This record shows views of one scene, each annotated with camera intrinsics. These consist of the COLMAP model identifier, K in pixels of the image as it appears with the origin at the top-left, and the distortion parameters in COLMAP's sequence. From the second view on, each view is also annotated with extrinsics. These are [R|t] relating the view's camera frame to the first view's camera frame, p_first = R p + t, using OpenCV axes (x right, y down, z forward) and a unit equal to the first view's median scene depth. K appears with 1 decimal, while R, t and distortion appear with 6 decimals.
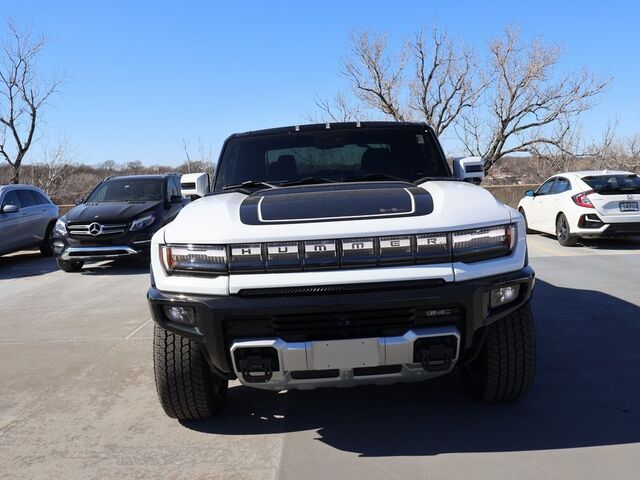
lens RADIAL K [[597.1, 0, 309.5], [0, 597.1, 252.4], [0, 0, 1]] dist [-0.014899, 0.000000]
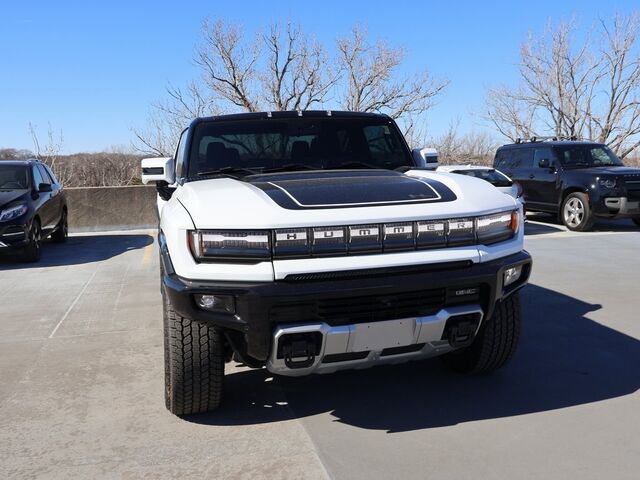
lens RADIAL K [[597.1, 0, 302.3], [0, 597.1, 258.6], [0, 0, 1]] dist [-0.014899, 0.000000]
pose [[0.966953, -0.018870, 0.254256, -0.289358], [0.013016, 0.999610, 0.024687, 0.009188], [-0.254623, -0.020562, 0.966822, 0.033220]]
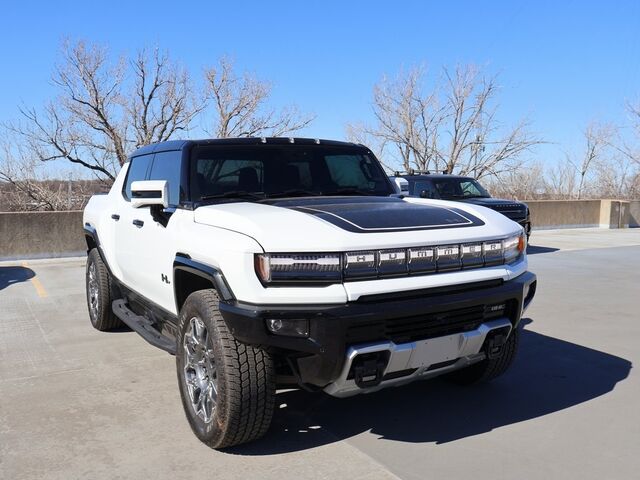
lens RADIAL K [[597.1, 0, 318.8], [0, 597.1, 259.3], [0, 0, 1]] dist [-0.014899, 0.000000]
pose [[0.859645, -0.019527, 0.510519, -0.584940], [0.032675, 0.999325, -0.016797, 0.011851], [-0.509846, 0.031121, 0.859703, 0.138486]]
